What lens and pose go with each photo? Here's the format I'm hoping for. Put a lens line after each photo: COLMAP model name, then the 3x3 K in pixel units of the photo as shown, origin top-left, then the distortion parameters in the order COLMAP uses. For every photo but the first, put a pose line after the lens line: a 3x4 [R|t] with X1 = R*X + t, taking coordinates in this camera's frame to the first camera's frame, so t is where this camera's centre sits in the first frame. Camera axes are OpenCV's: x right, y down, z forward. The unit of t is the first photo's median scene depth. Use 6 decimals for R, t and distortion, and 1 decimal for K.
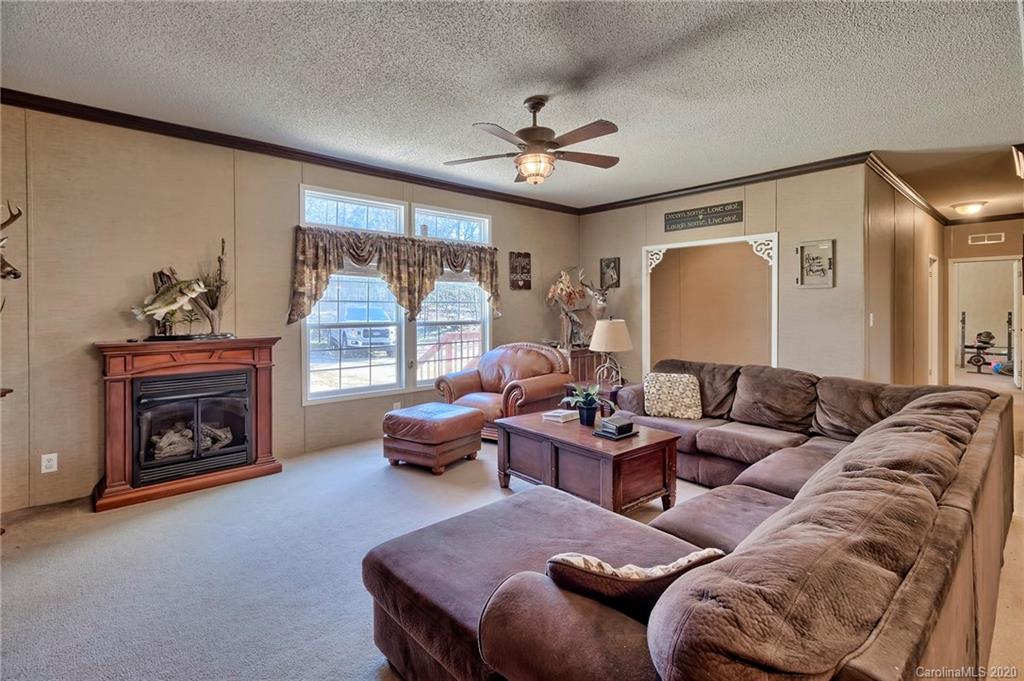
lens RADIAL K [[470.3, 0, 480.9], [0, 470.3, 308.6], [0, 0, 1]] dist [-0.000097, 0.000031]
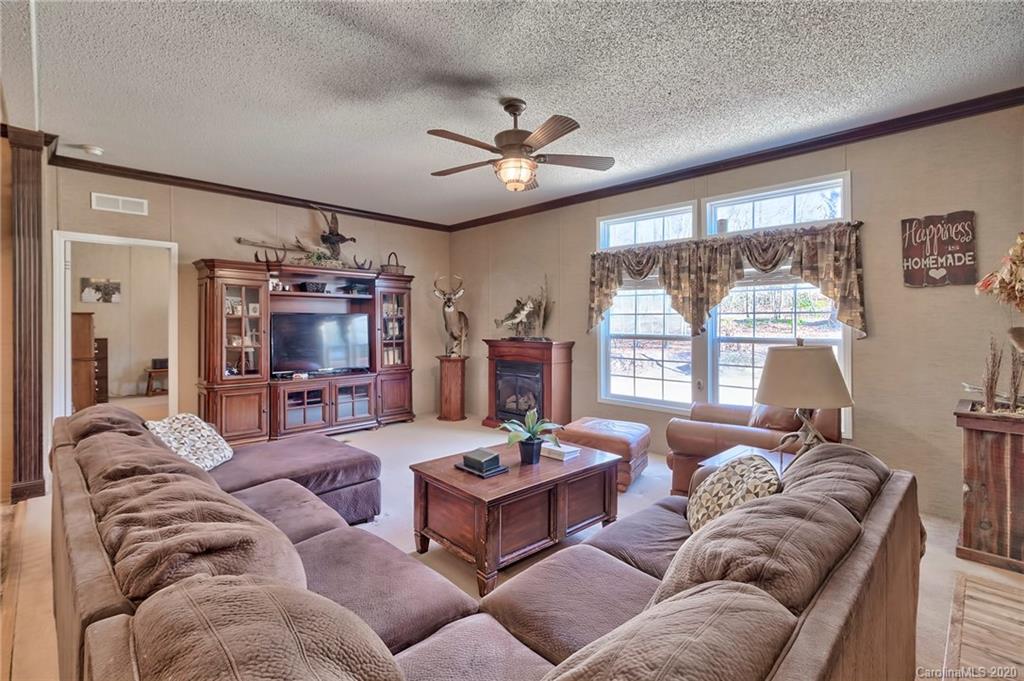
lens RADIAL K [[474.0, 0, 528.3], [0, 474.0, 322.6], [0, 0, 1]] dist [0.015603, 0.000194]
pose [[0.097239, 0.004482, -0.995251, 0.699670], [-0.003400, 0.999986, 0.004171, -0.000182], [0.995255, 0.002978, 0.097253, 0.604691]]
